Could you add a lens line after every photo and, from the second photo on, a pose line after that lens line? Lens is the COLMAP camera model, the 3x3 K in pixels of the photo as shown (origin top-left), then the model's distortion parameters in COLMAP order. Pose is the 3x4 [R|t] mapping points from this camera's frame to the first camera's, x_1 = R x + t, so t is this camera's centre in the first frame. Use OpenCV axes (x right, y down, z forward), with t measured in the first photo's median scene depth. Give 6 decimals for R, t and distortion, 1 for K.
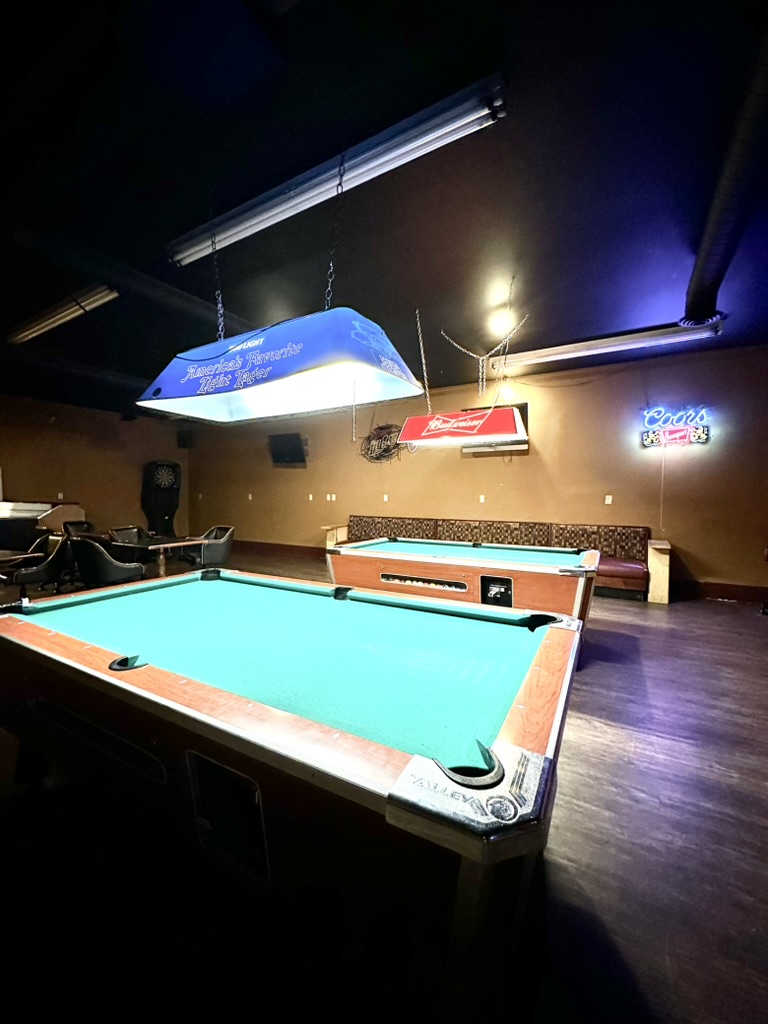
lens RADIAL K [[408.3, 0, 383.9], [0, 408.3, 509.5], [0, 0, 1]] dist [-0.002808, 0.000128]
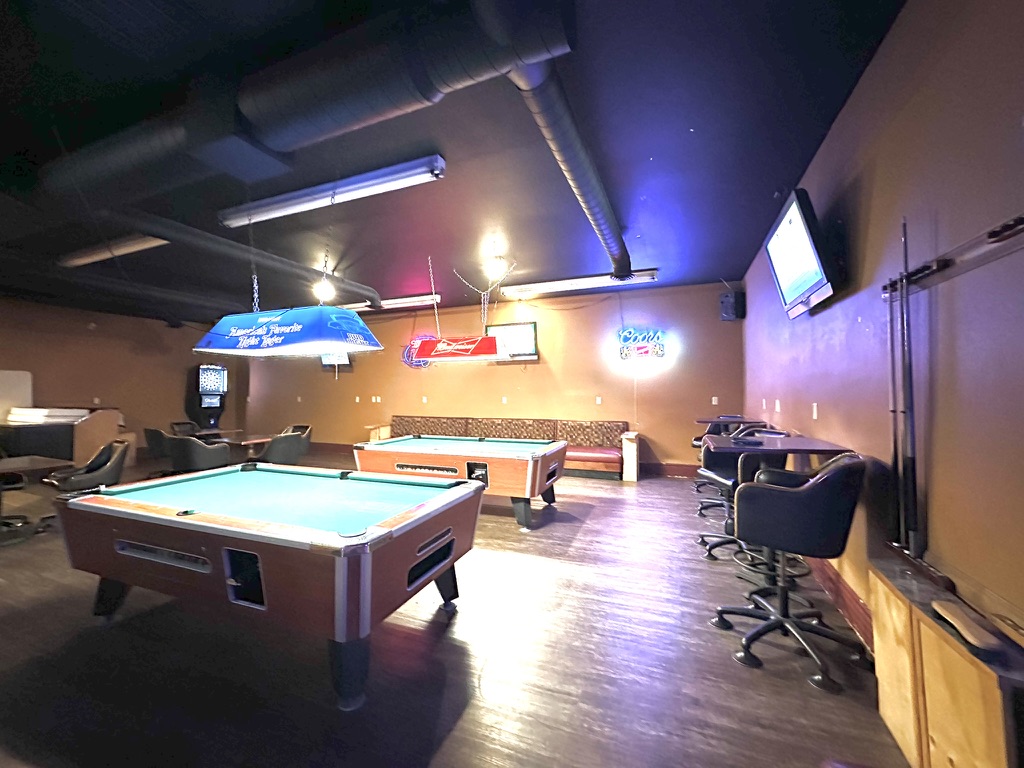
lens RADIAL K [[408.3, 0, 510.5], [0, 408.3, 384.4], [0, 0, 1]] dist [-0.002808, 0.000128]
pose [[0.989821, -0.006546, 0.142170, 0.137535], [0.013821, 0.998641, -0.050249, -0.017809], [-0.141648, 0.051703, 0.988566, -0.264737]]
